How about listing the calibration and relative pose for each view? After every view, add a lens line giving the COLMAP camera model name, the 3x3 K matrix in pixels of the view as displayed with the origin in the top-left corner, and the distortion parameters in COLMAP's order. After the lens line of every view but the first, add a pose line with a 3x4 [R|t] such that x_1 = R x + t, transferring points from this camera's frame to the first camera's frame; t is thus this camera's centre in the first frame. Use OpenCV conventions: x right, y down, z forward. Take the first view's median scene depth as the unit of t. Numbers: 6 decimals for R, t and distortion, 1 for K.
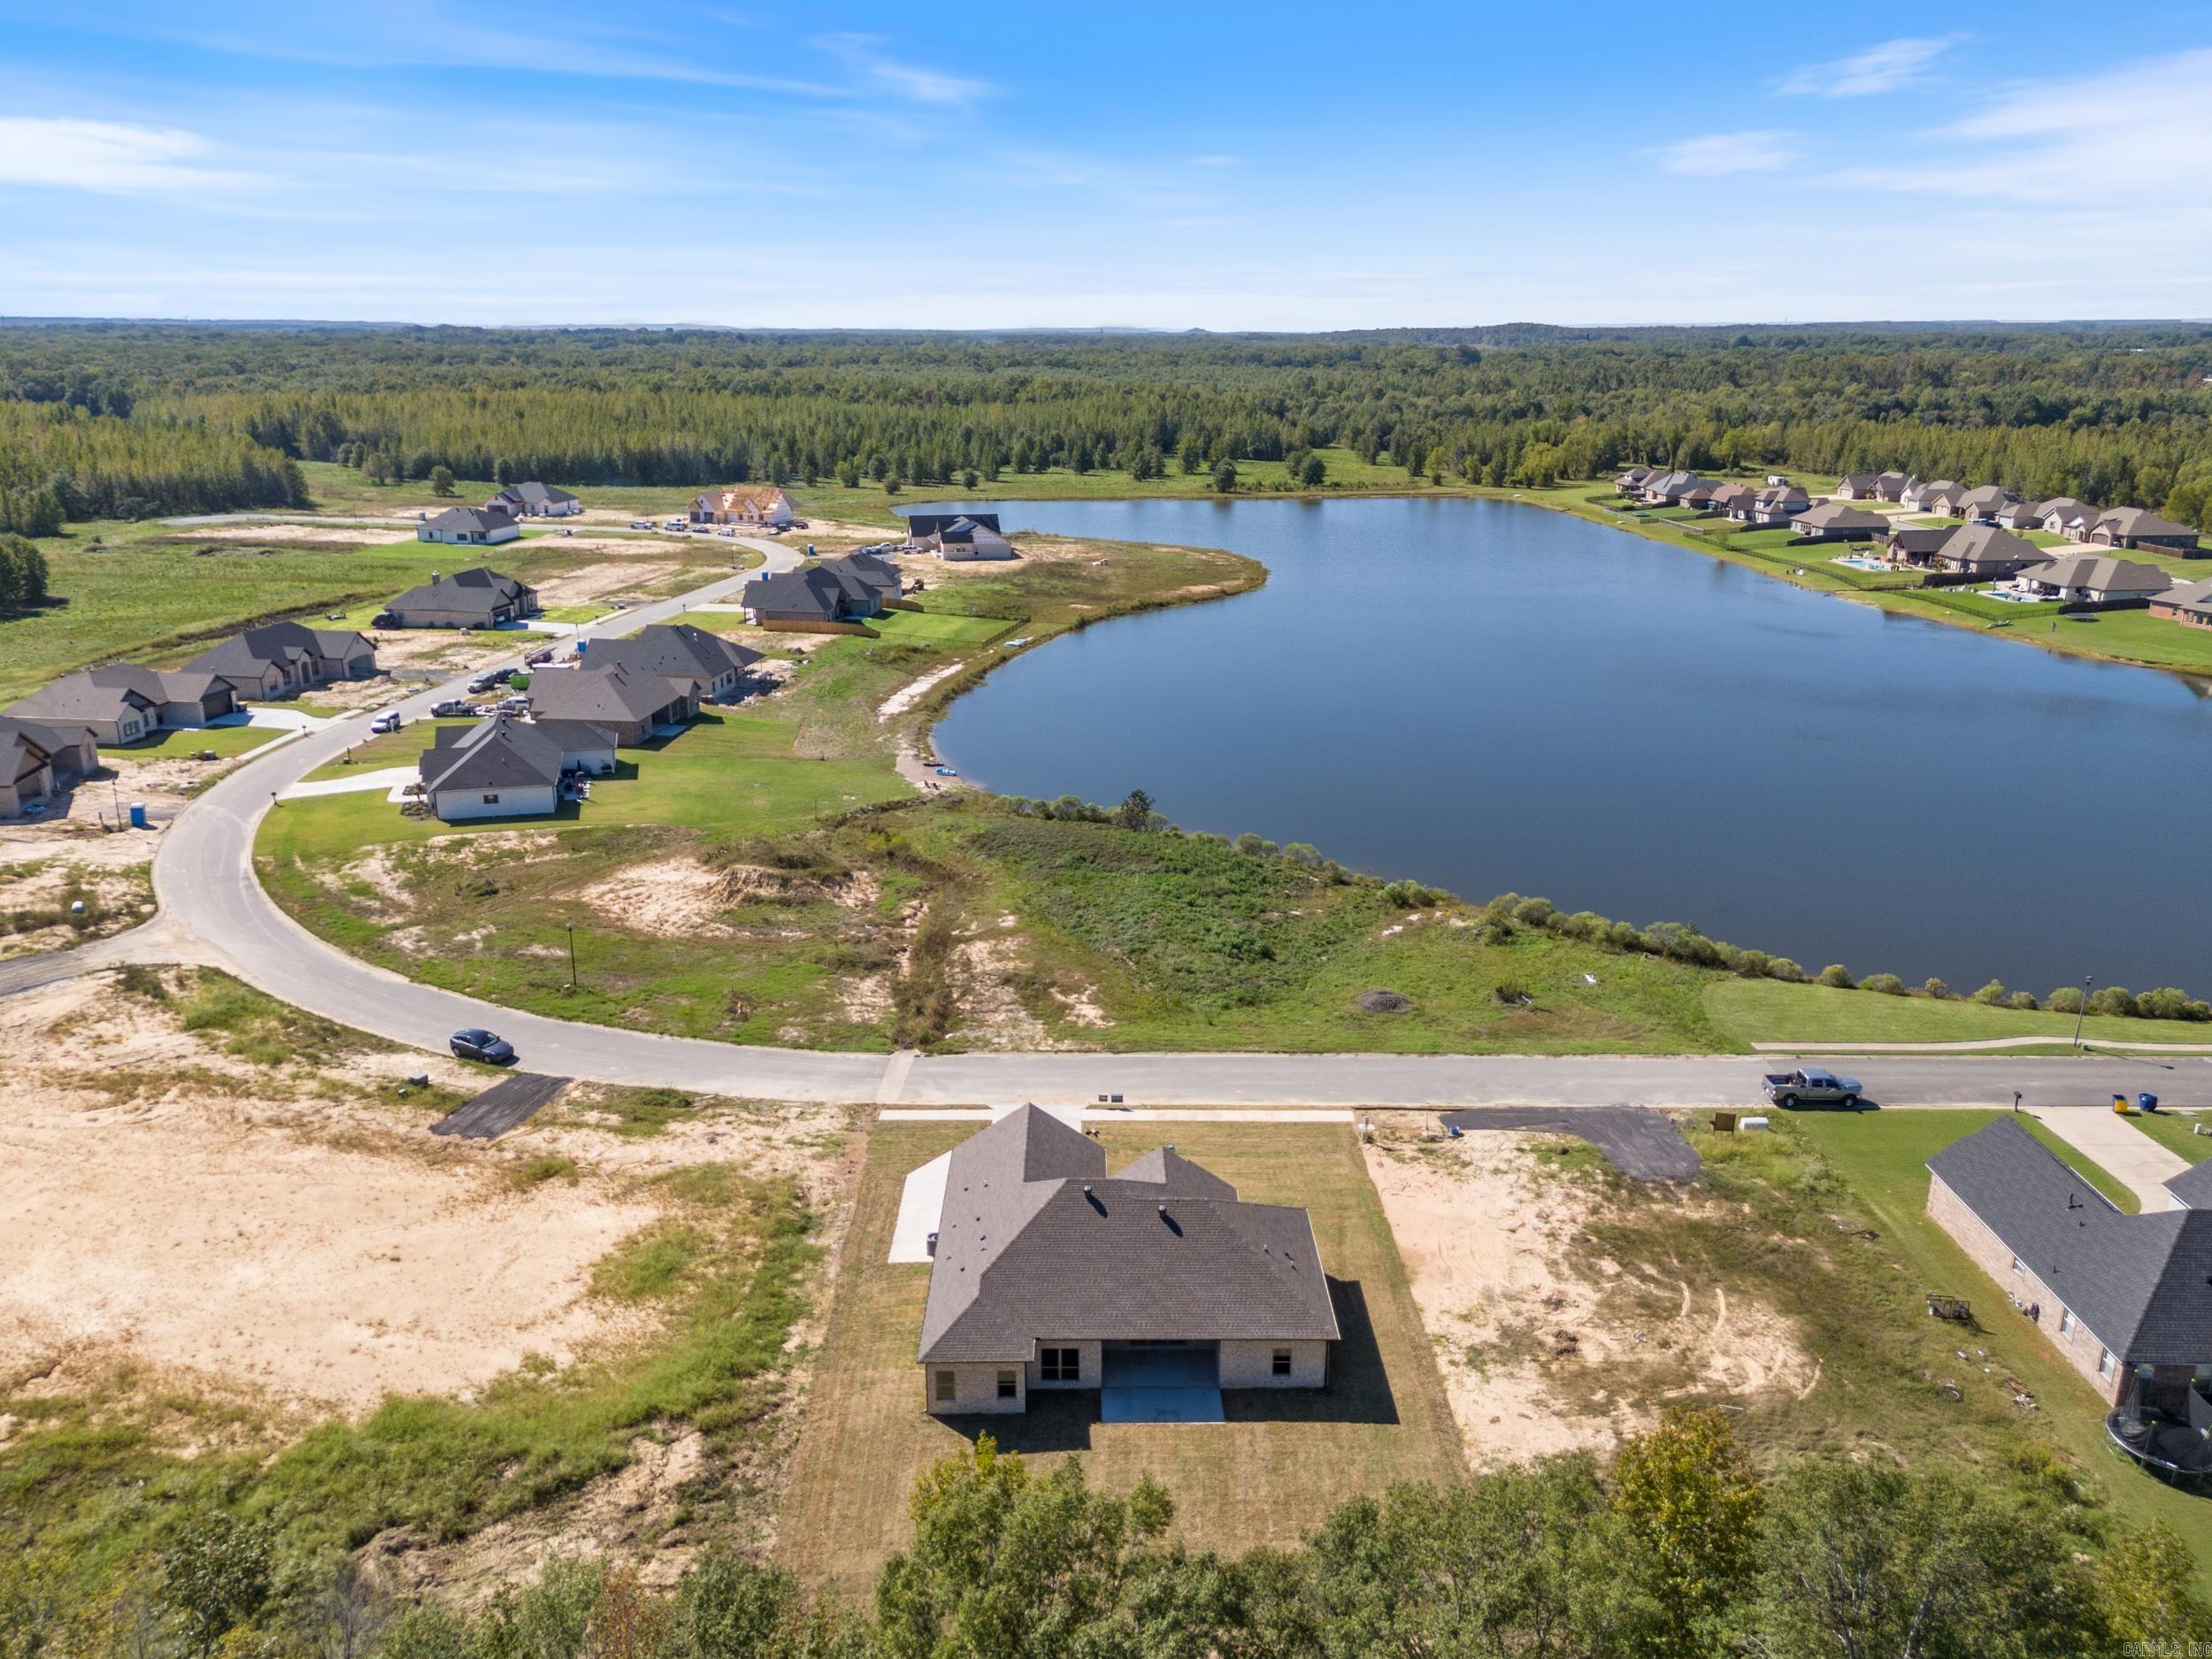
lens RADIAL K [[1627.8, 0, 1105.8], [0, 1627.8, 829.3], [0, 0, 1]] dist [0.076937, -0.066953]
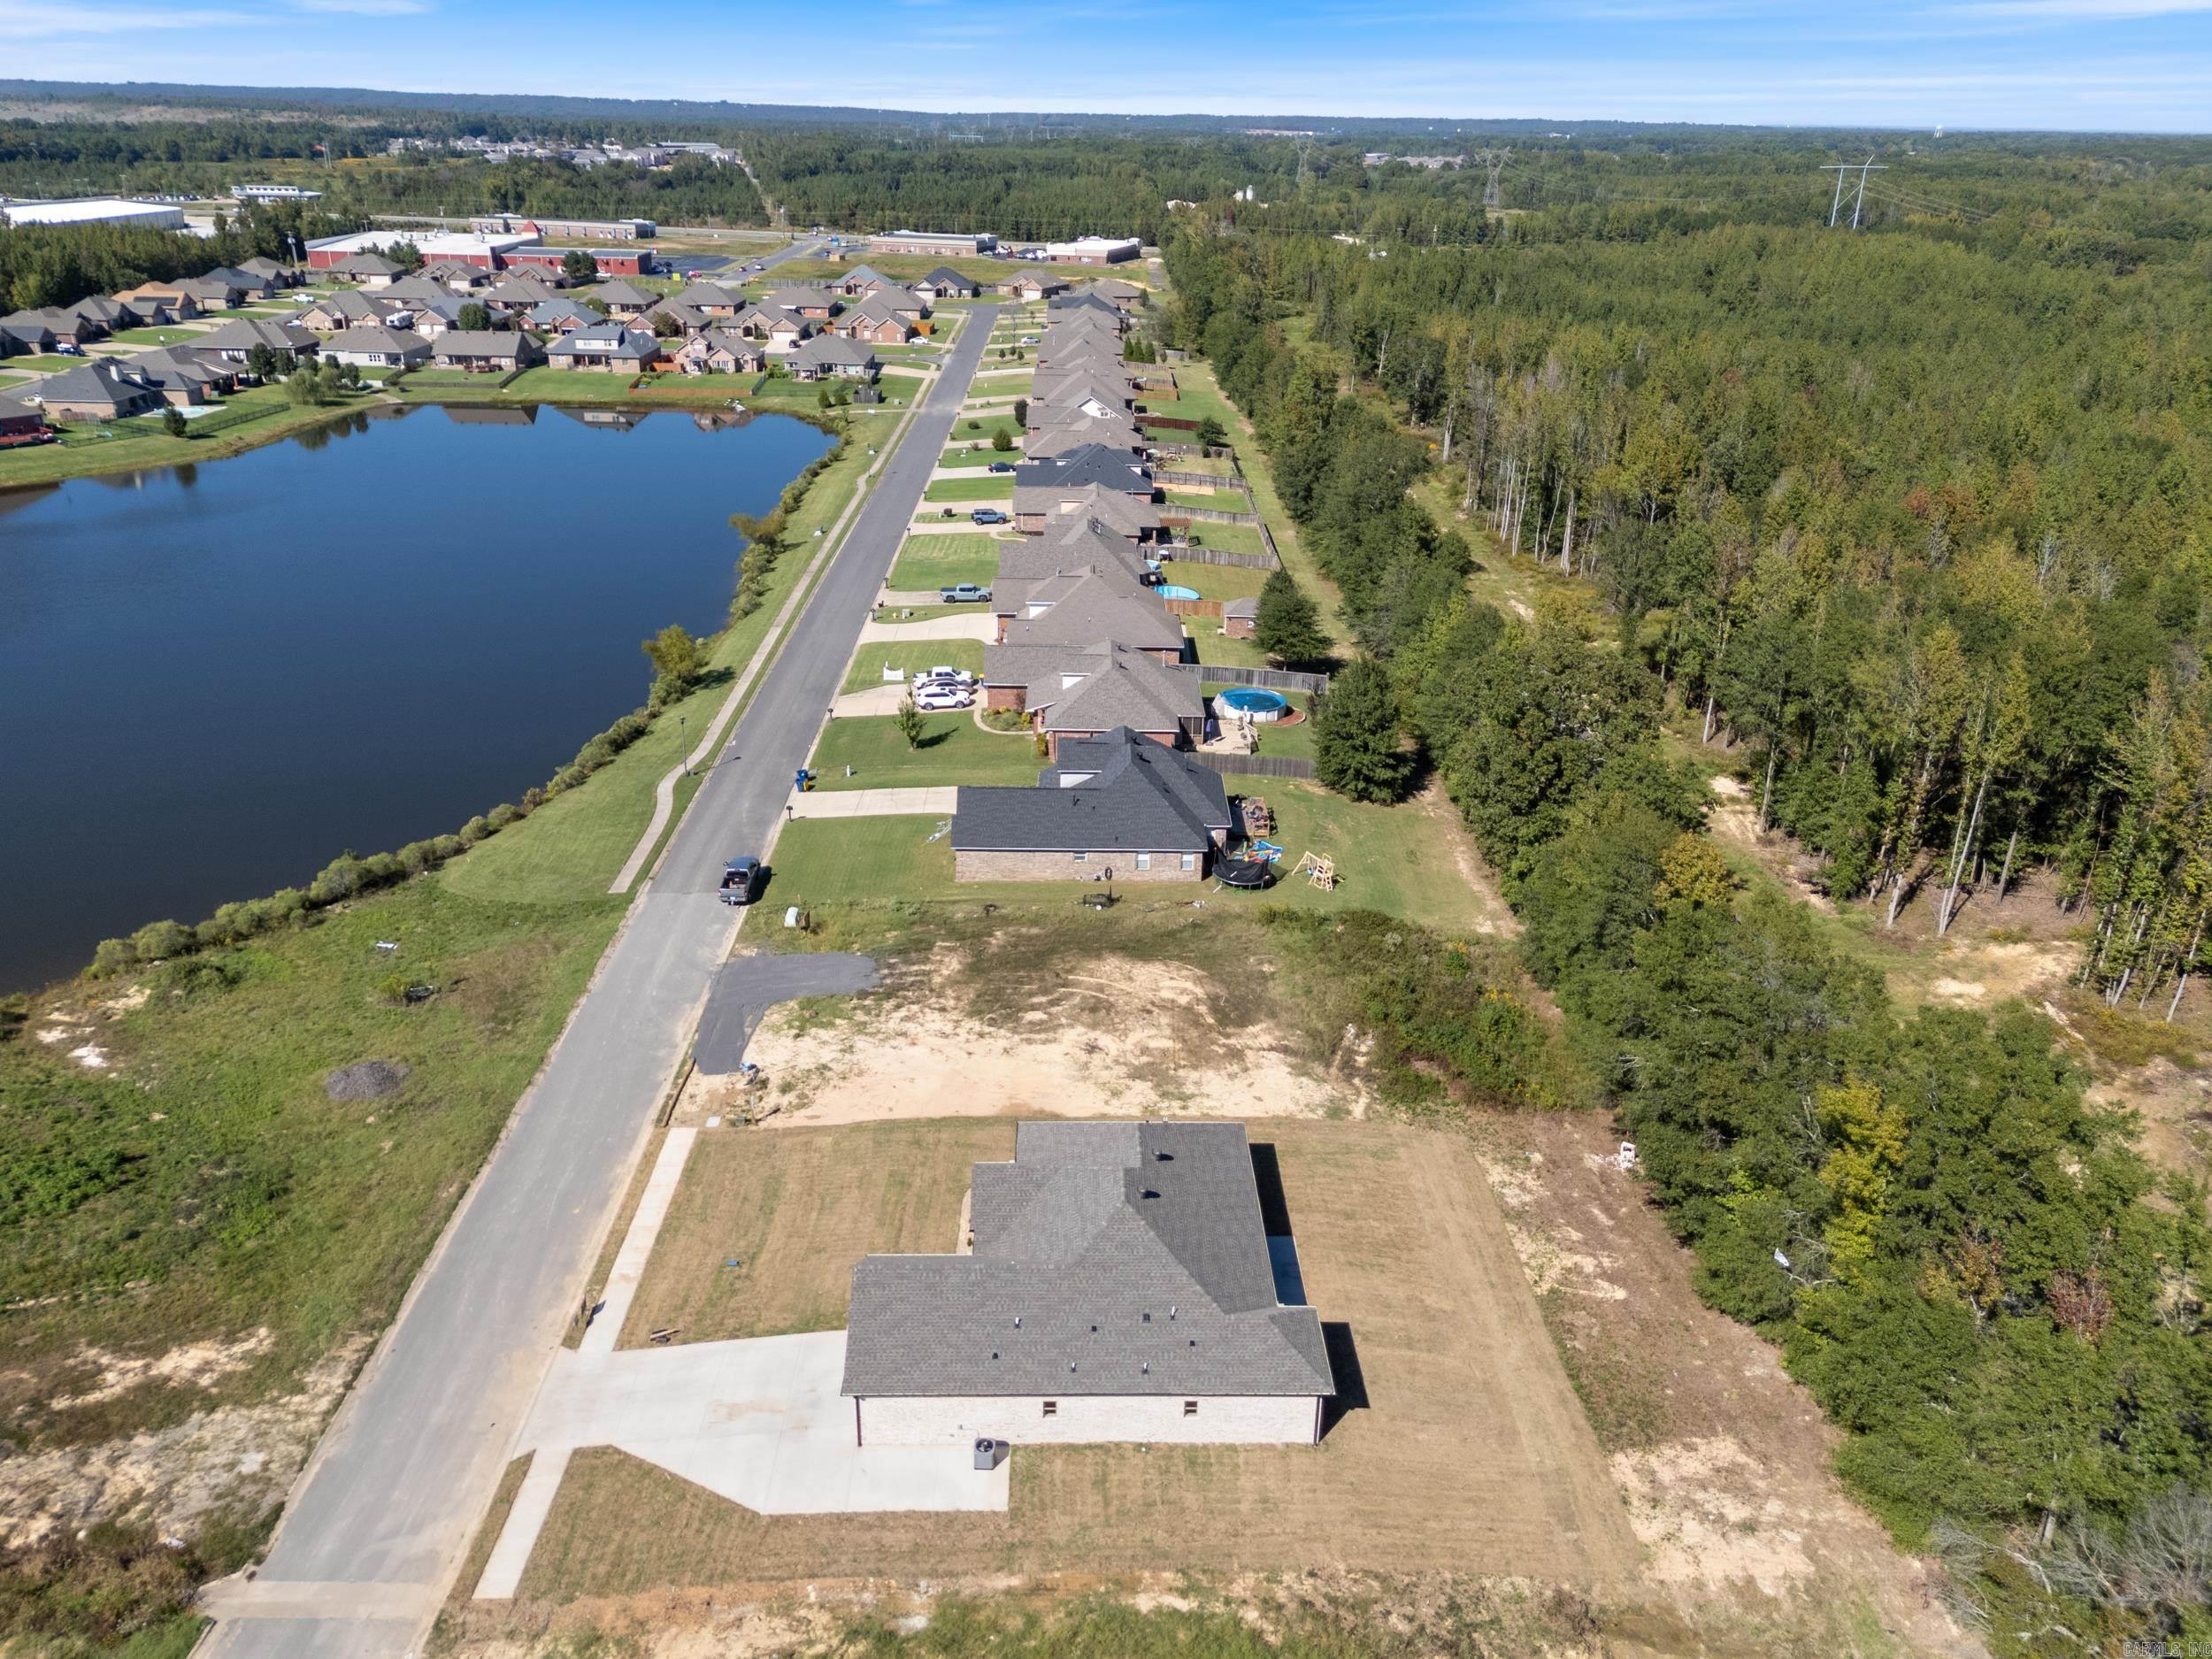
lens RADIAL K [[1627.8, 0, 1085.4], [0, 1627.8, 815.8], [0, 0, 1]] dist [0.076937, -0.066953]
pose [[-0.010955, -0.390943, 0.920350, -0.486688], [0.275987, 0.883471, 0.378563, -0.198755], [-0.961099, 0.258152, 0.098216, 0.569627]]
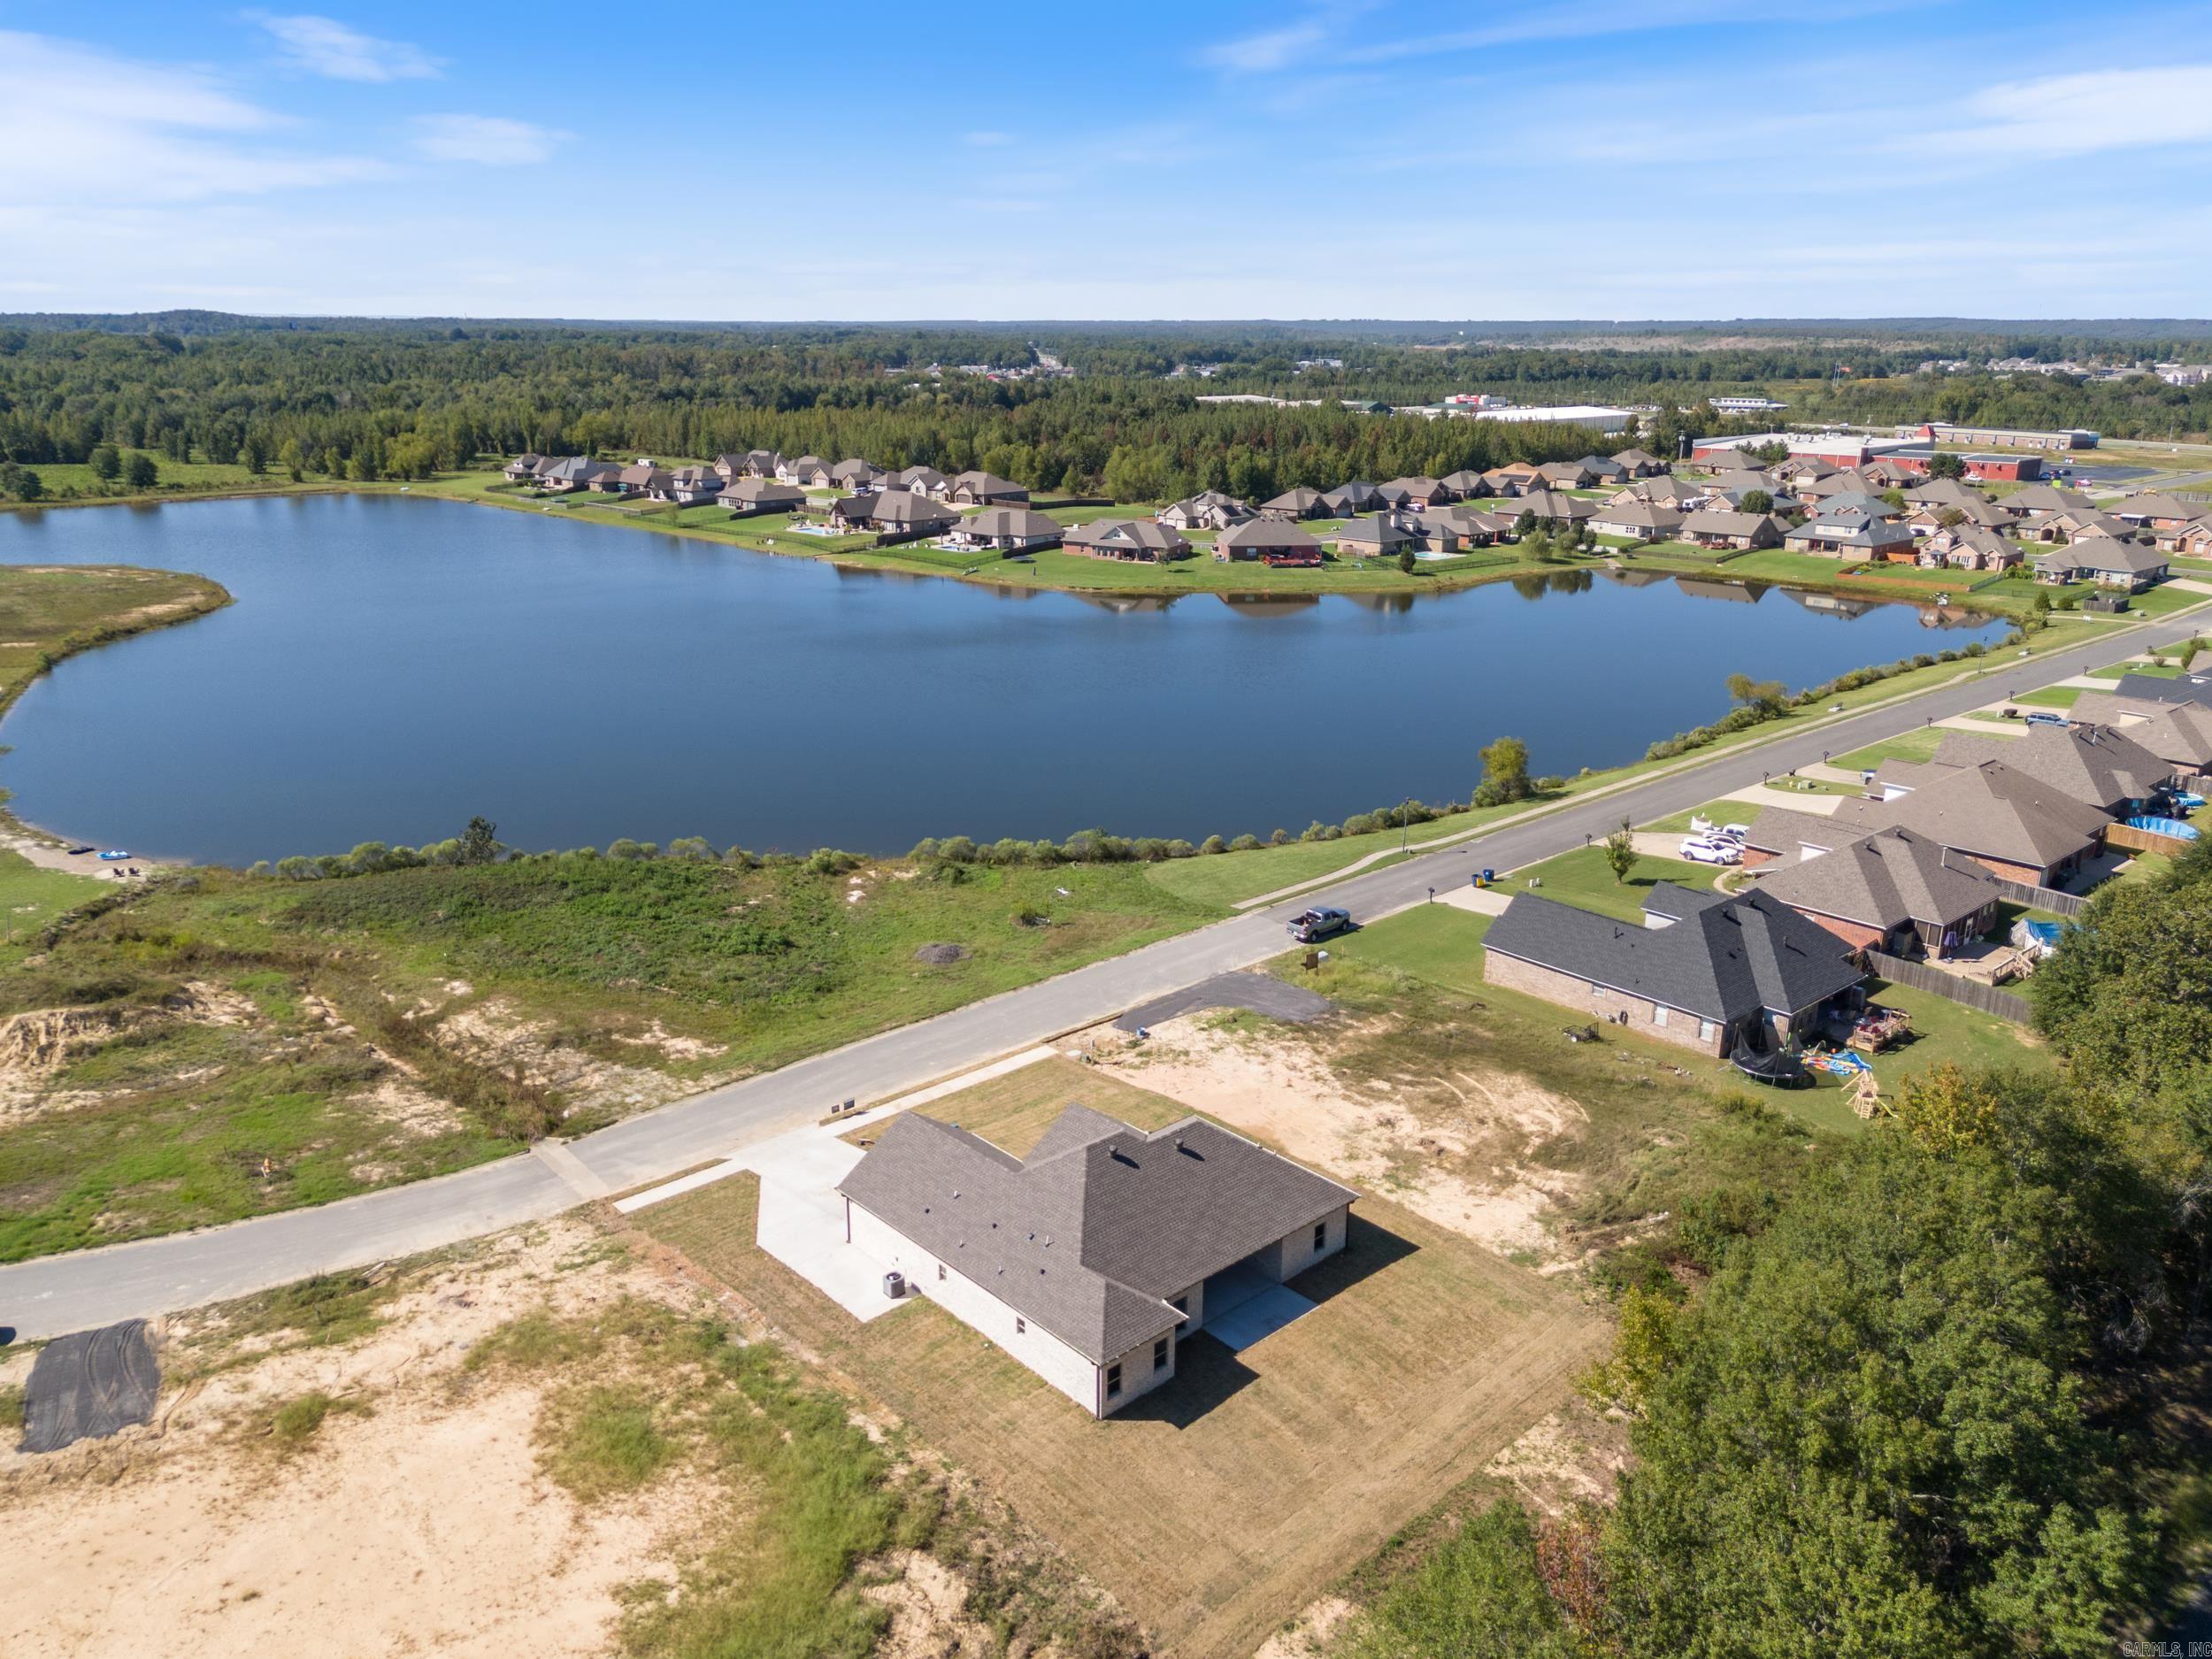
lens RADIAL K [[1627.8, 0, 1095.7], [0, 1627.8, 805.4], [0, 0, 1]] dist [0.076937, -0.066953]
pose [[0.743493, -0.182267, 0.643426, -0.392382], [0.188888, 0.980200, 0.059403, -0.026871], [-0.641514, 0.077370, 0.763200, 0.155252]]
